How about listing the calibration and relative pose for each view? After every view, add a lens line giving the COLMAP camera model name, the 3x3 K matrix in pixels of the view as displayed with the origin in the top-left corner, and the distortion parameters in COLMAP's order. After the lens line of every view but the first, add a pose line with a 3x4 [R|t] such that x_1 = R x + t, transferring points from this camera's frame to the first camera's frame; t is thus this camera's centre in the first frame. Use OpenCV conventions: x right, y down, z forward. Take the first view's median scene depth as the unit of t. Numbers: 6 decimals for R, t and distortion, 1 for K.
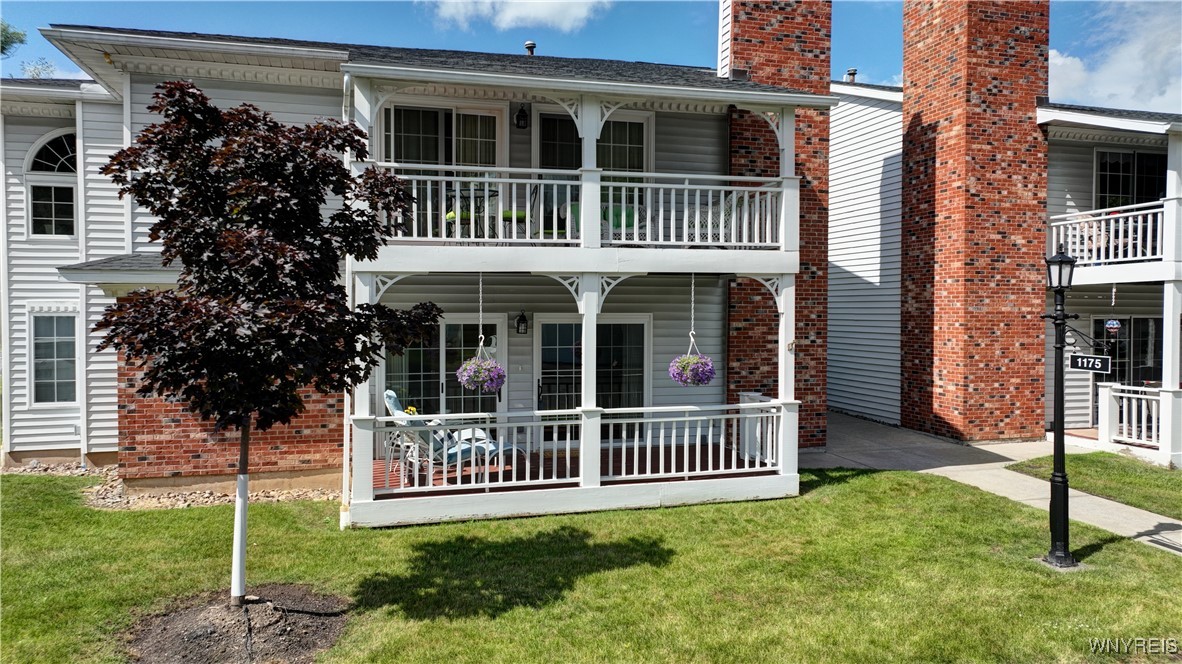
lens RADIAL K [[827.5, 0, 598.0], [0, 827.5, 329.7], [0, 0, 1]] dist [-0.001510, 0.009180]
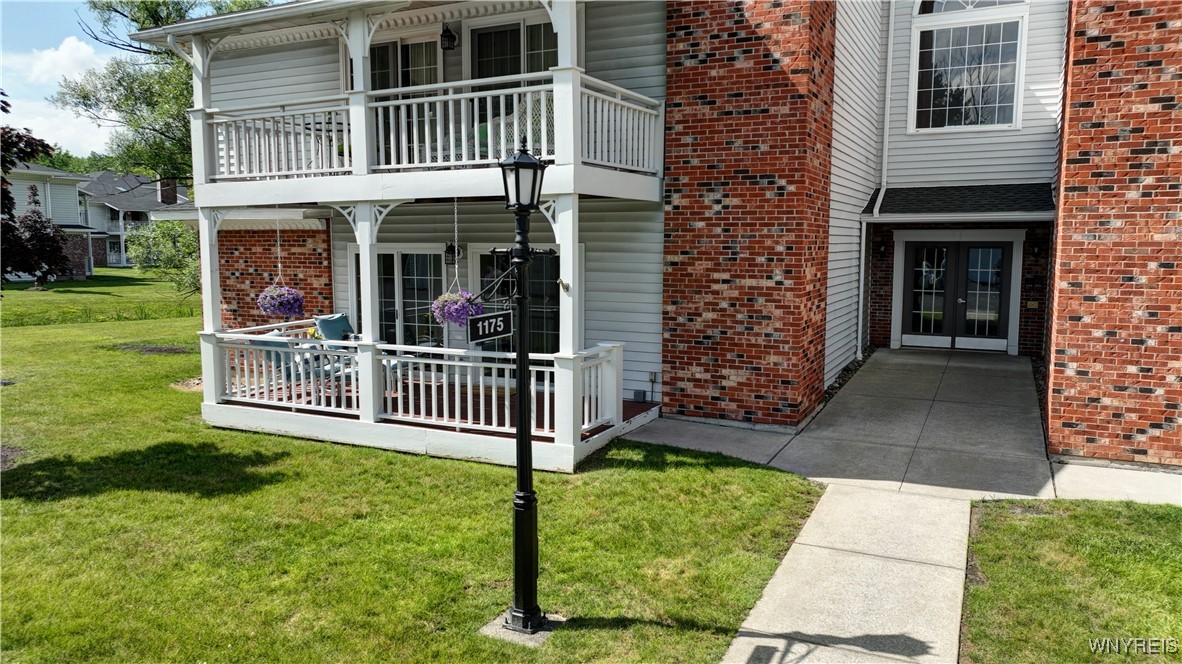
lens RADIAL K [[827.5, 0, 595.7], [0, 827.5, 332.8], [0, 0, 1]] dist [-0.001510, 0.009180]
pose [[0.744925, 0.073935, -0.663039, 0.638897], [-0.013956, 0.995350, 0.095312, -0.009515], [0.667002, -0.061747, 0.742493, 0.350016]]
